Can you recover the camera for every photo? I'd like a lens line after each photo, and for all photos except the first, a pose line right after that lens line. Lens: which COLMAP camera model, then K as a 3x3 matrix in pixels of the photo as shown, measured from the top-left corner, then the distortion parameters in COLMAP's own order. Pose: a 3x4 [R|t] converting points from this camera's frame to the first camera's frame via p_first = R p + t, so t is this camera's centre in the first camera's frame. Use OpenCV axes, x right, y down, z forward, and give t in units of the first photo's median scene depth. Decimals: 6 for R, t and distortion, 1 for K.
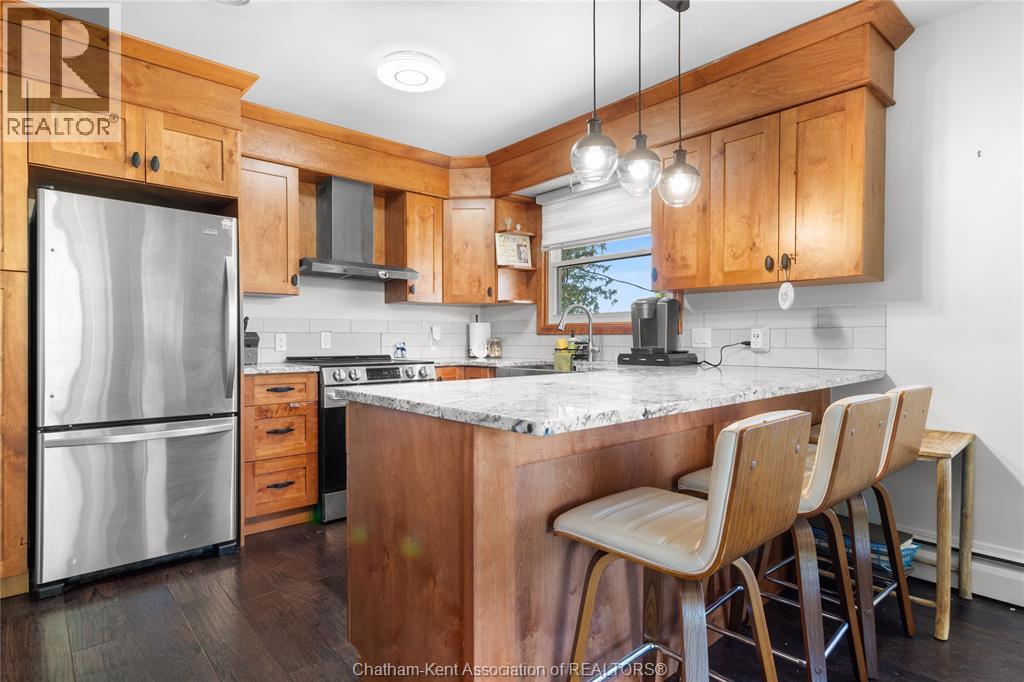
lens RADIAL K [[541.8, 0, 512.0], [0, 541.8, 341.0], [0, 0, 1]] dist [0.024407, -0.000130]
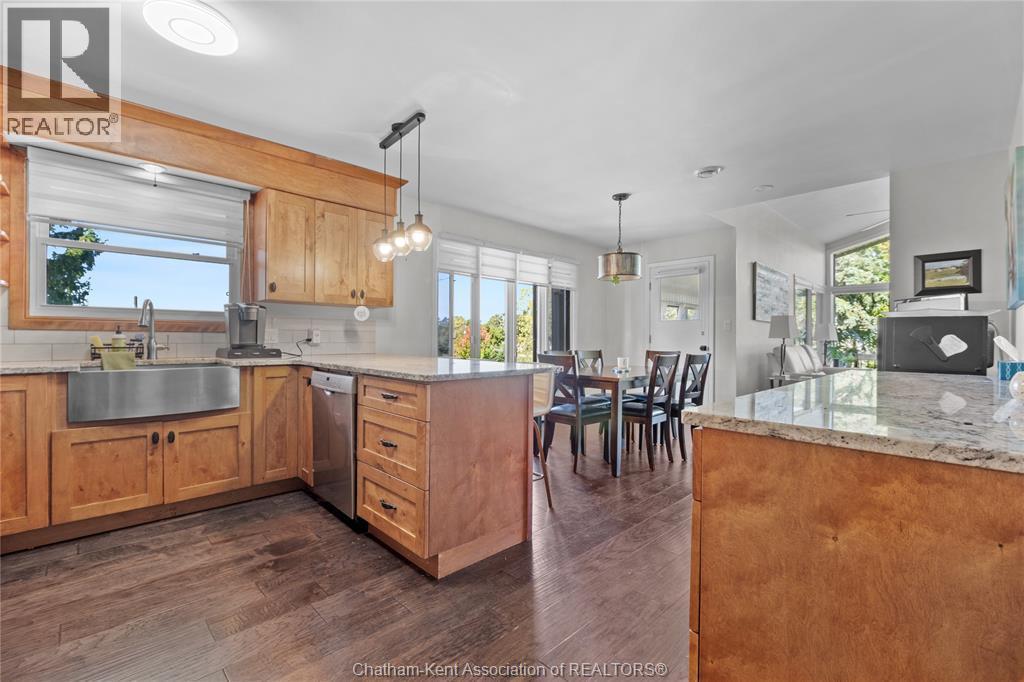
lens RADIAL K [[446.7, 0, 512.0], [0, 446.7, 341.0], [0, 0, 1]] dist [-0.003385, -0.000652]
pose [[-0.043780, -0.006548, 0.999020, -0.610707], [-0.004239, 0.999971, 0.006369, -0.002492], [-0.999032, -0.003956, -0.043806, 0.354715]]
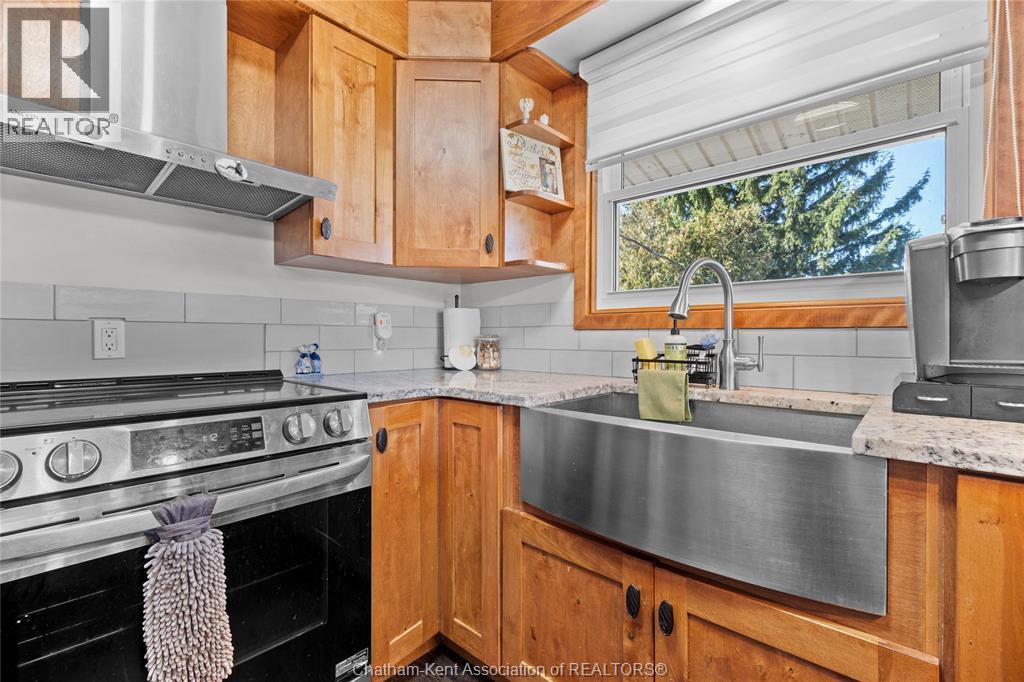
lens RADIAL K [[450.7, 0, 509.2], [0, 450.7, 335.4], [0, 0, 1]] dist [-0.001322, -0.000296]
pose [[0.995001, 0.004309, 0.099777, -0.064305], [-0.003803, 0.999979, -0.005261, -0.003456], [-0.099797, 0.004856, 0.994996, 0.585857]]
